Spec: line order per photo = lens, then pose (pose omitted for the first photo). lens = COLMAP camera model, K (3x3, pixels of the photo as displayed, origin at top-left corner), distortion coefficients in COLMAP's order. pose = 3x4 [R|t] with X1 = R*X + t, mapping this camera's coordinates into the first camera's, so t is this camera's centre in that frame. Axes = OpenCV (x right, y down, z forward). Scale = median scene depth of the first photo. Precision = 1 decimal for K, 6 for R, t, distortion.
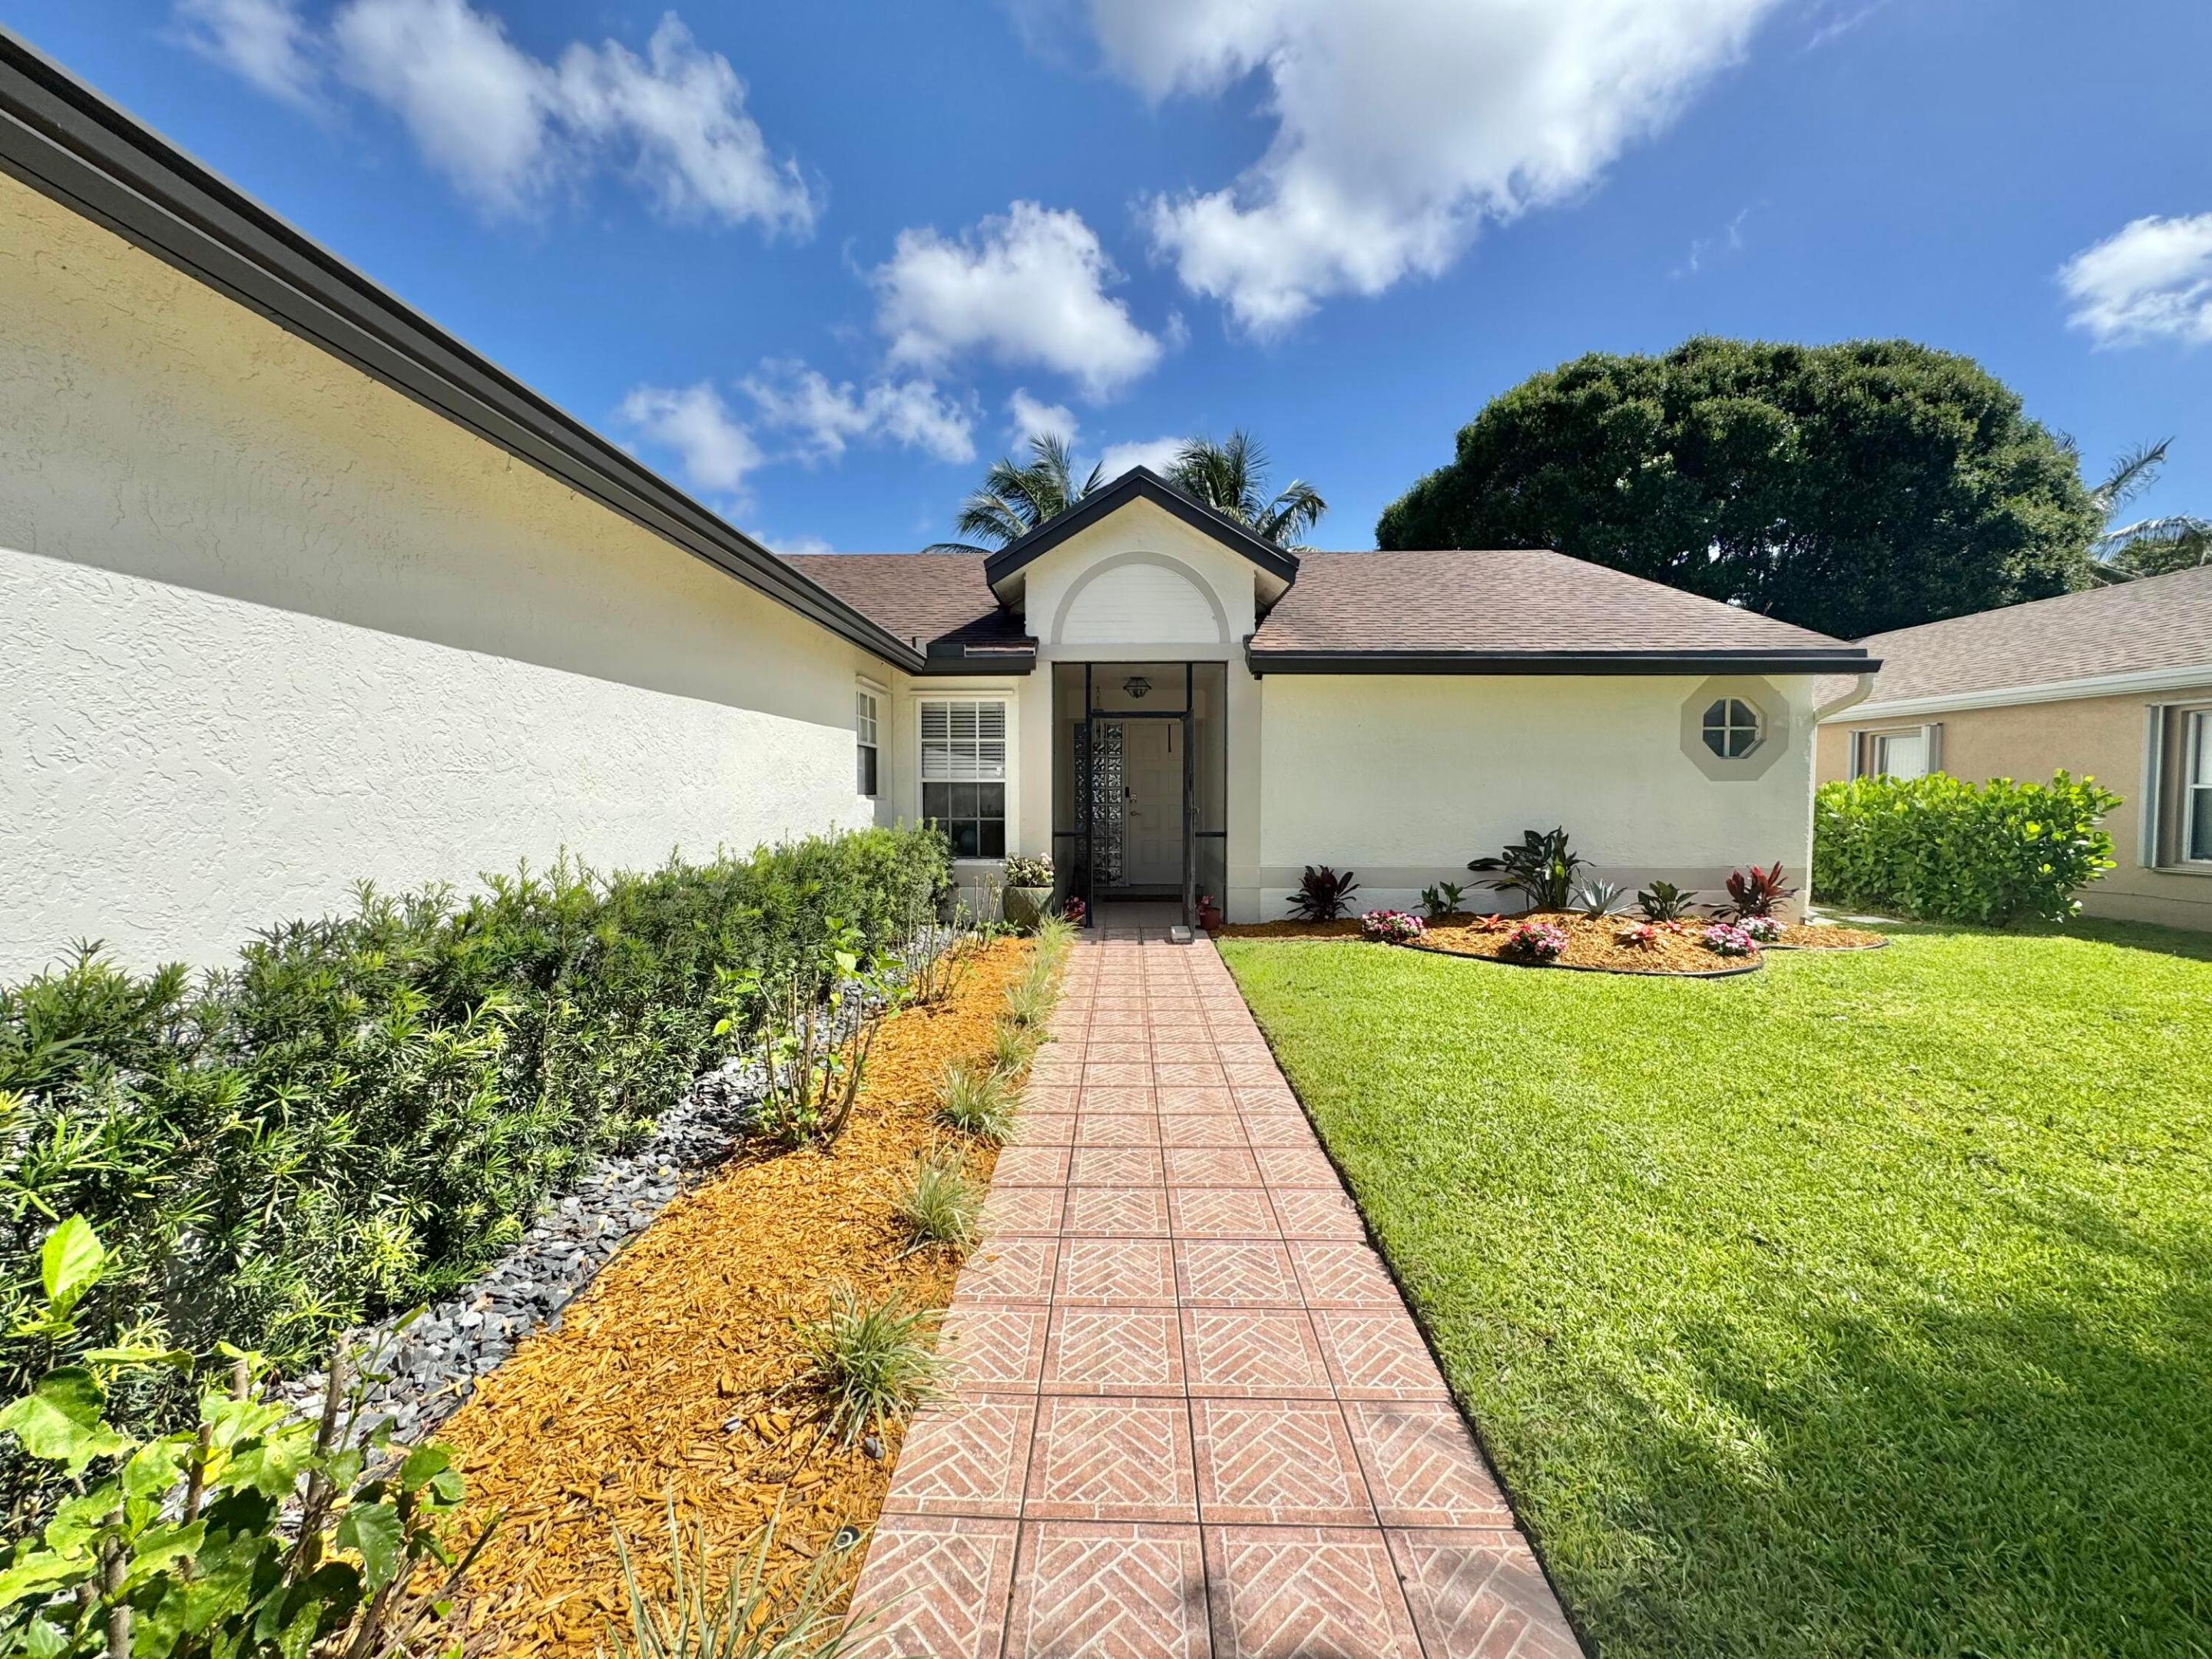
lens RADIAL K [[900.7, 0, 1106.4], [0, 900.7, 837.2], [0, 0, 1]] dist [0.000401, 0.000047]
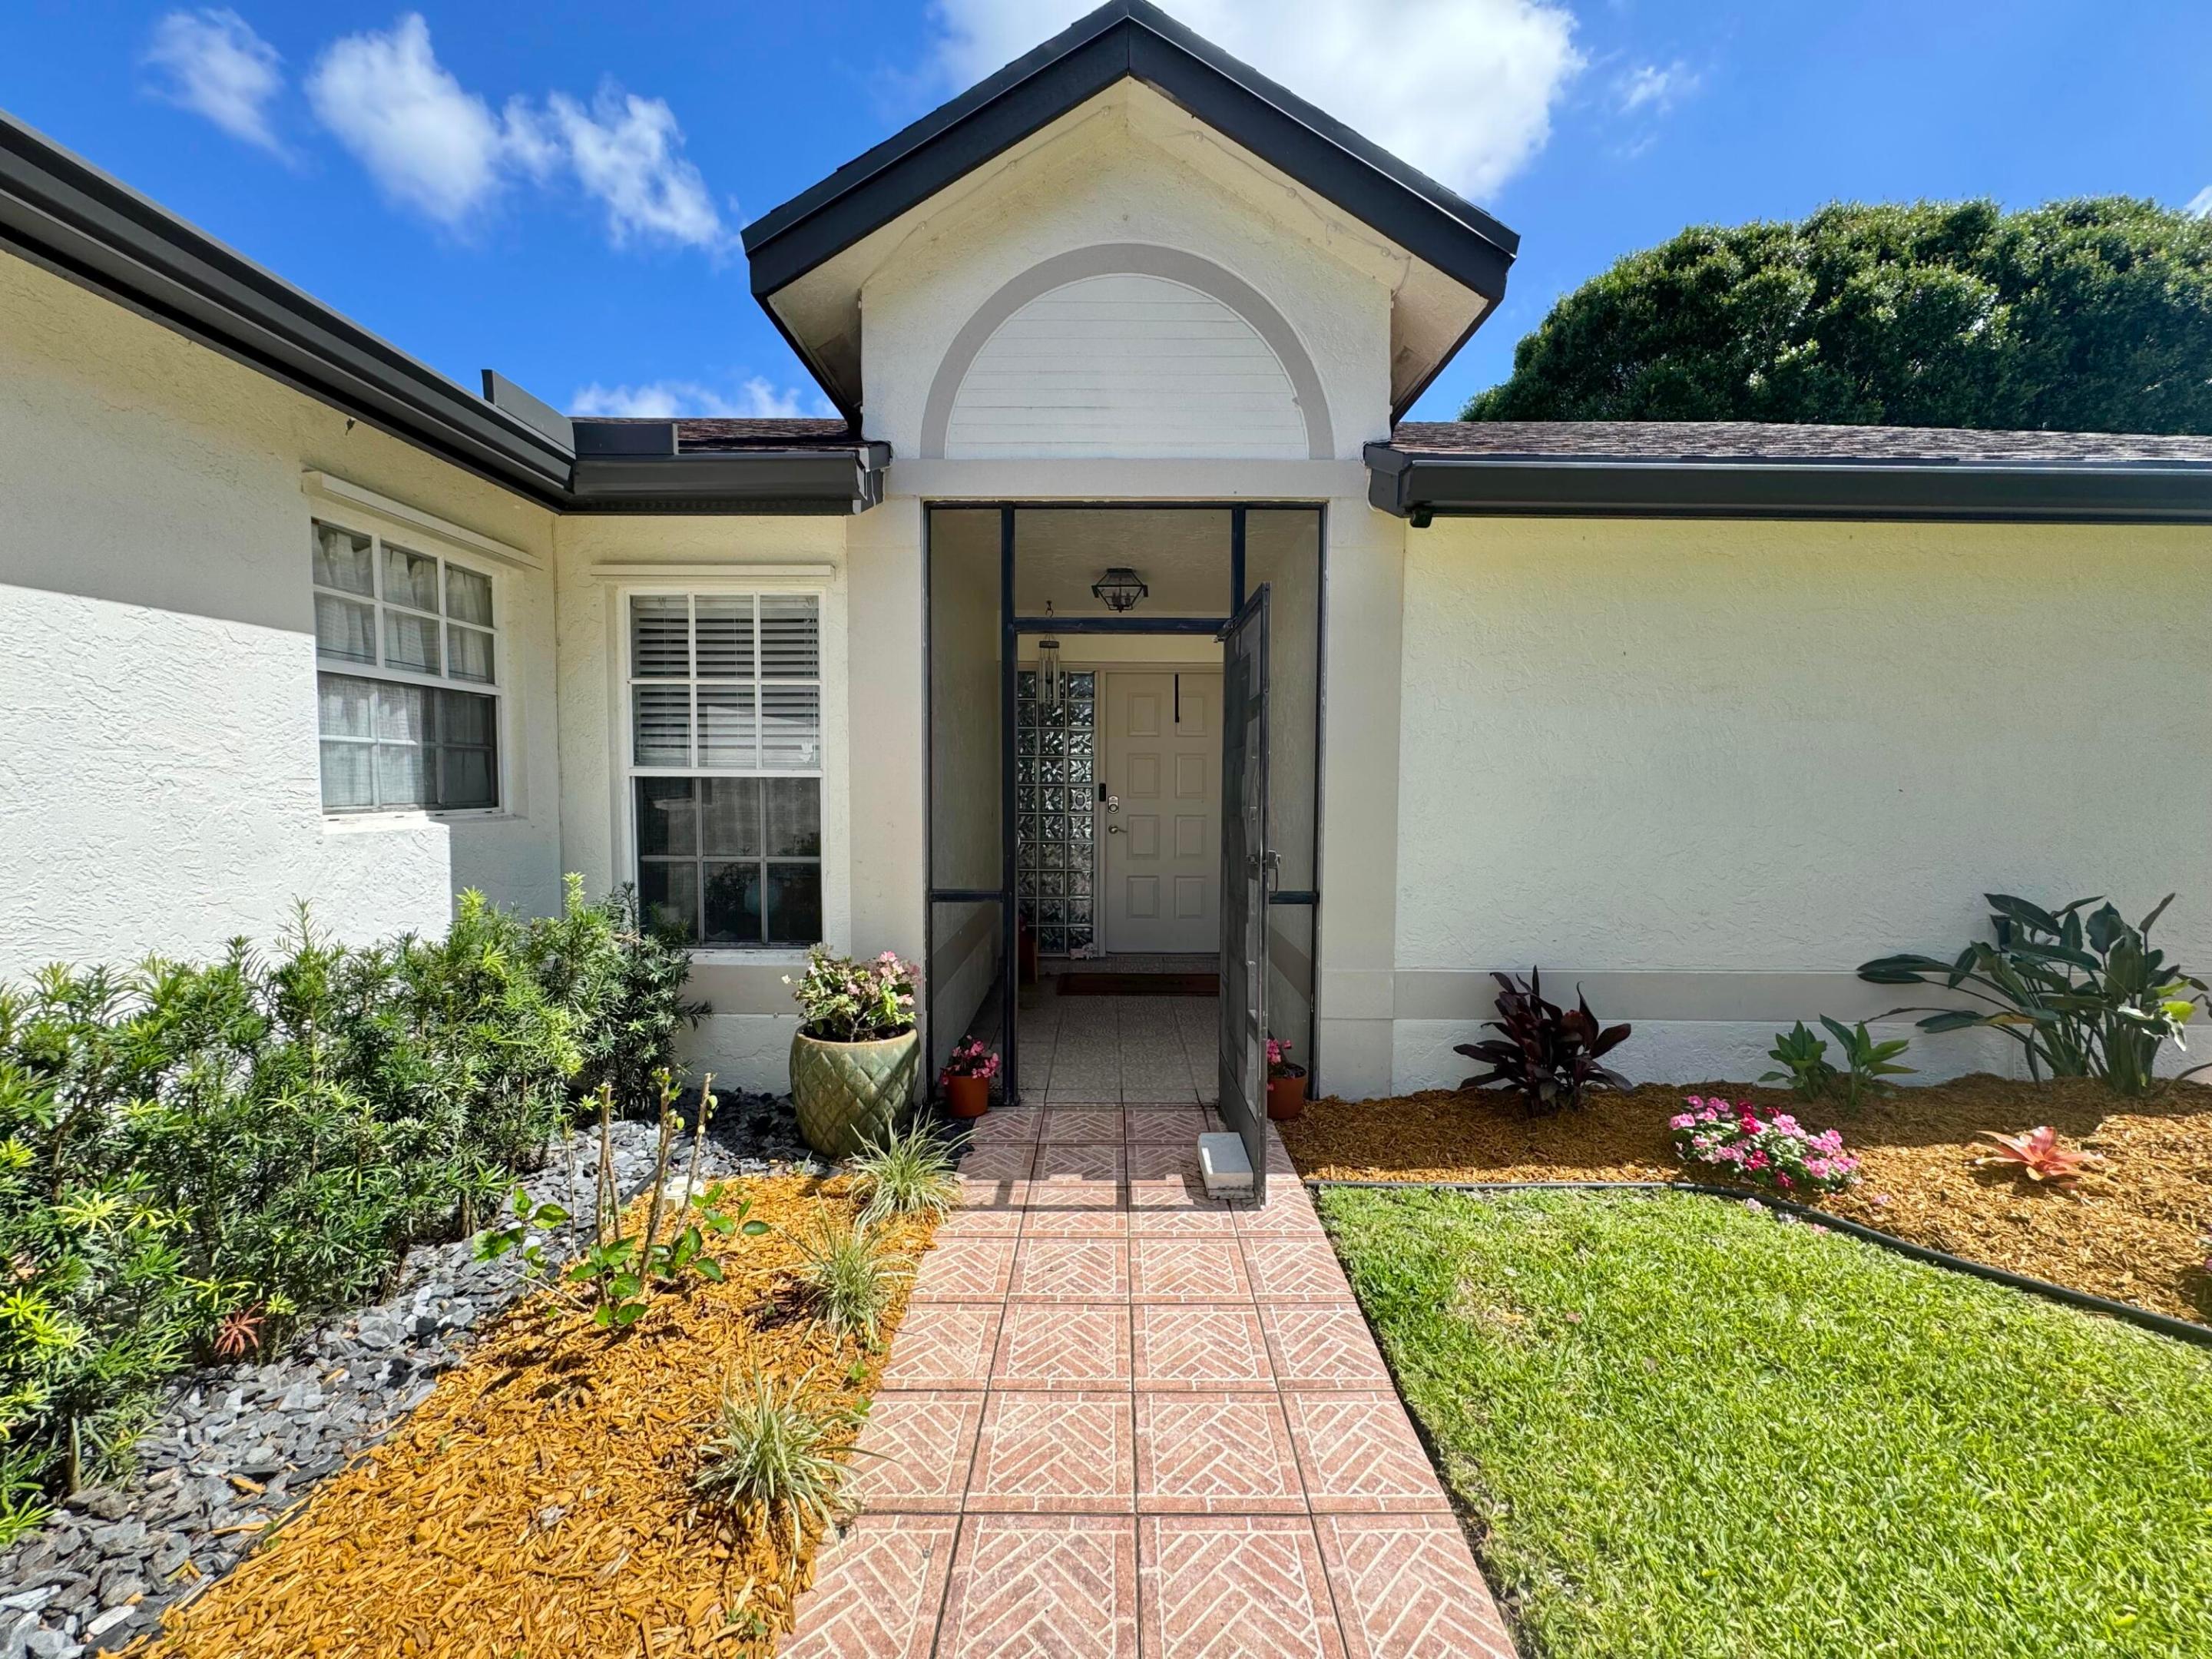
lens RADIAL K [[874.9, 0, 1068.3], [0, 874.9, 848.5], [0, 0, 1]] dist [-0.001121, -0.000051]
pose [[0.999823, 0.008871, 0.016609, 0.003943], [-0.009123, 0.999843, 0.015167, -0.034167], [-0.016472, -0.015316, 0.999747, 0.572805]]
